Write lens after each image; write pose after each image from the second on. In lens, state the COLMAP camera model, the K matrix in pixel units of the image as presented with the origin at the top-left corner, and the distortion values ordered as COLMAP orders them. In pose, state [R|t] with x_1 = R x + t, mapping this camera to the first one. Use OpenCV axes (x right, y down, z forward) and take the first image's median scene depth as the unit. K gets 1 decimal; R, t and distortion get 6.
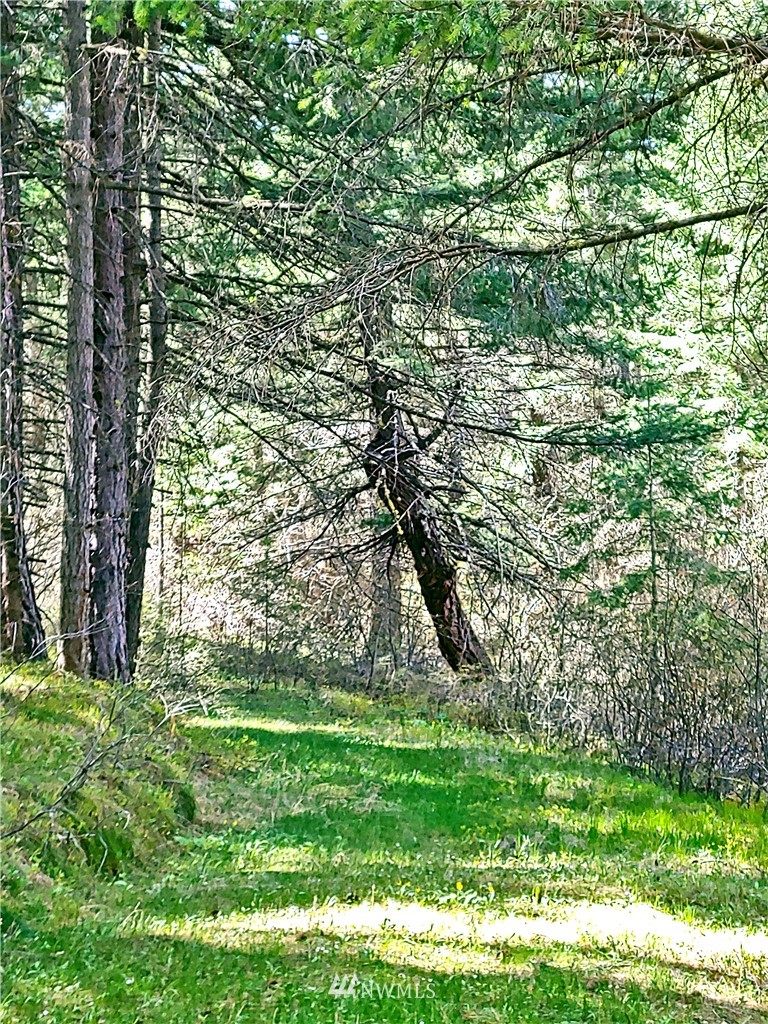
lens RADIAL K [[2238.5, 0, 390.8], [0, 2238.5, 512.3], [0, 0, 1]] dist [0.307616, 0.000000]
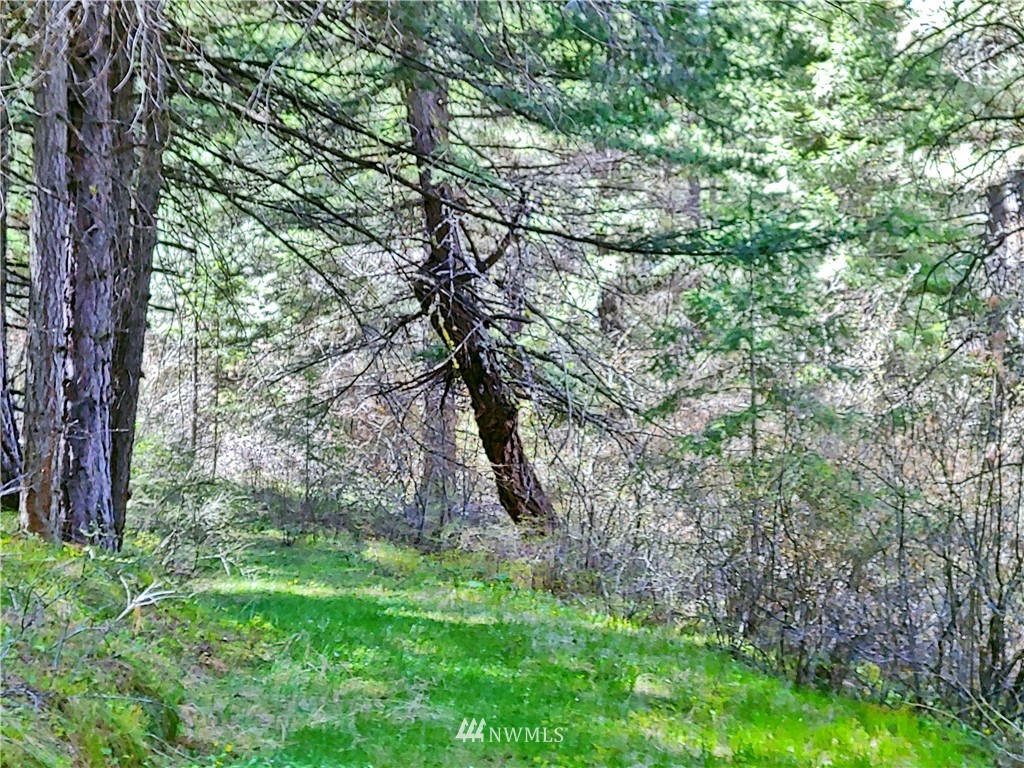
lens RADIAL K [[2238.5, 0, 515.8], [0, 2238.5, 388.5], [0, 0, 1]] dist [0.307616, 0.000000]
pose [[0.999479, 0.008852, 0.031046, 0.000492], [-0.009353, 0.999828, 0.016025, 0.003445], [-0.030898, -0.016307, 0.999390, 0.119881]]
